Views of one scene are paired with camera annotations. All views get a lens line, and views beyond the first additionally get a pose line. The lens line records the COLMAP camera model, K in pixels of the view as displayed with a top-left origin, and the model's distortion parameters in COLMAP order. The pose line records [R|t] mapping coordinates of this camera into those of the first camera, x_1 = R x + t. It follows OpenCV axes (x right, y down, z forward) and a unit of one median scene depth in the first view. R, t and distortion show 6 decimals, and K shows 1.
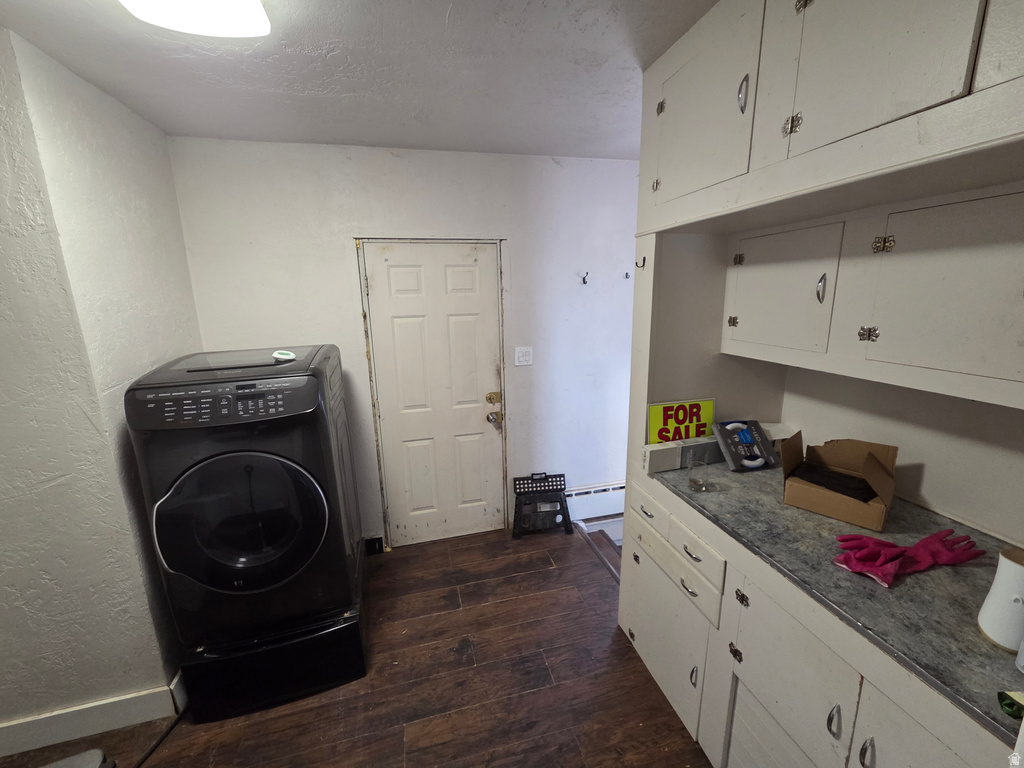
lens RADIAL K [[417.5, 0, 513.0], [0, 417.5, 383.1], [0, 0, 1]] dist [0.003885, 0.000223]
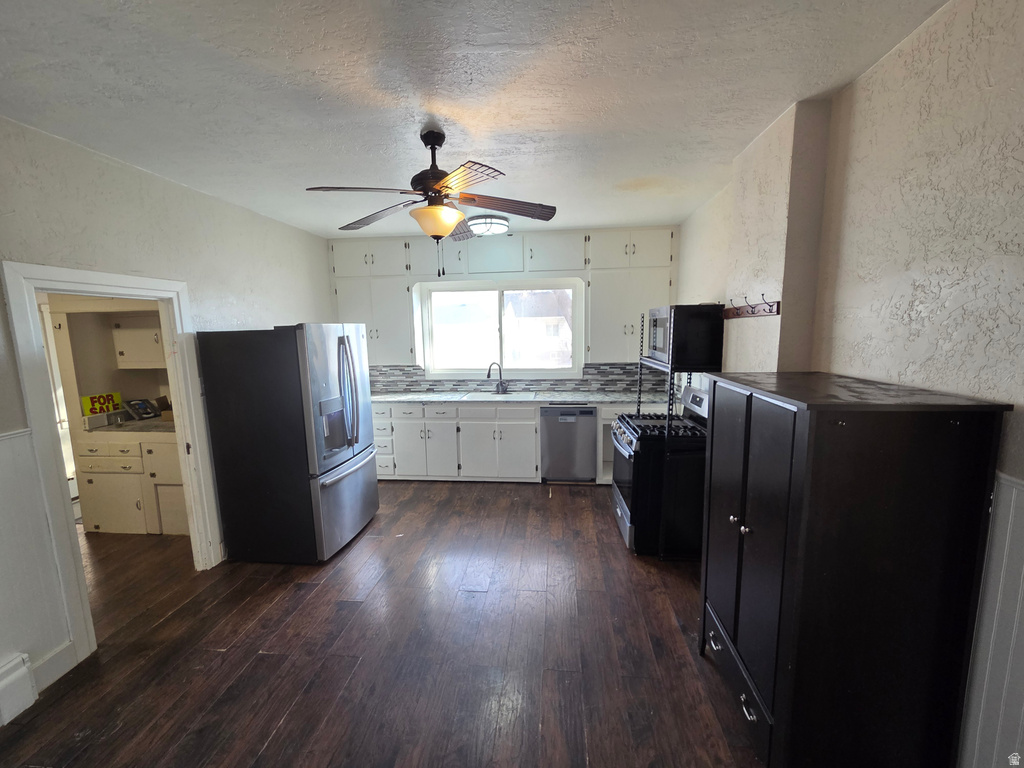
lens RADIAL K [[417.5, 0, 512.3], [0, 417.5, 383.9], [0, 0, 1]] dist [0.003885, 0.000223]
pose [[0.348351, -0.109636, 0.930930, -0.788678], [0.215303, 0.975942, 0.034372, 0.357778], [-0.912303, 0.188458, 0.363576, -1.570752]]
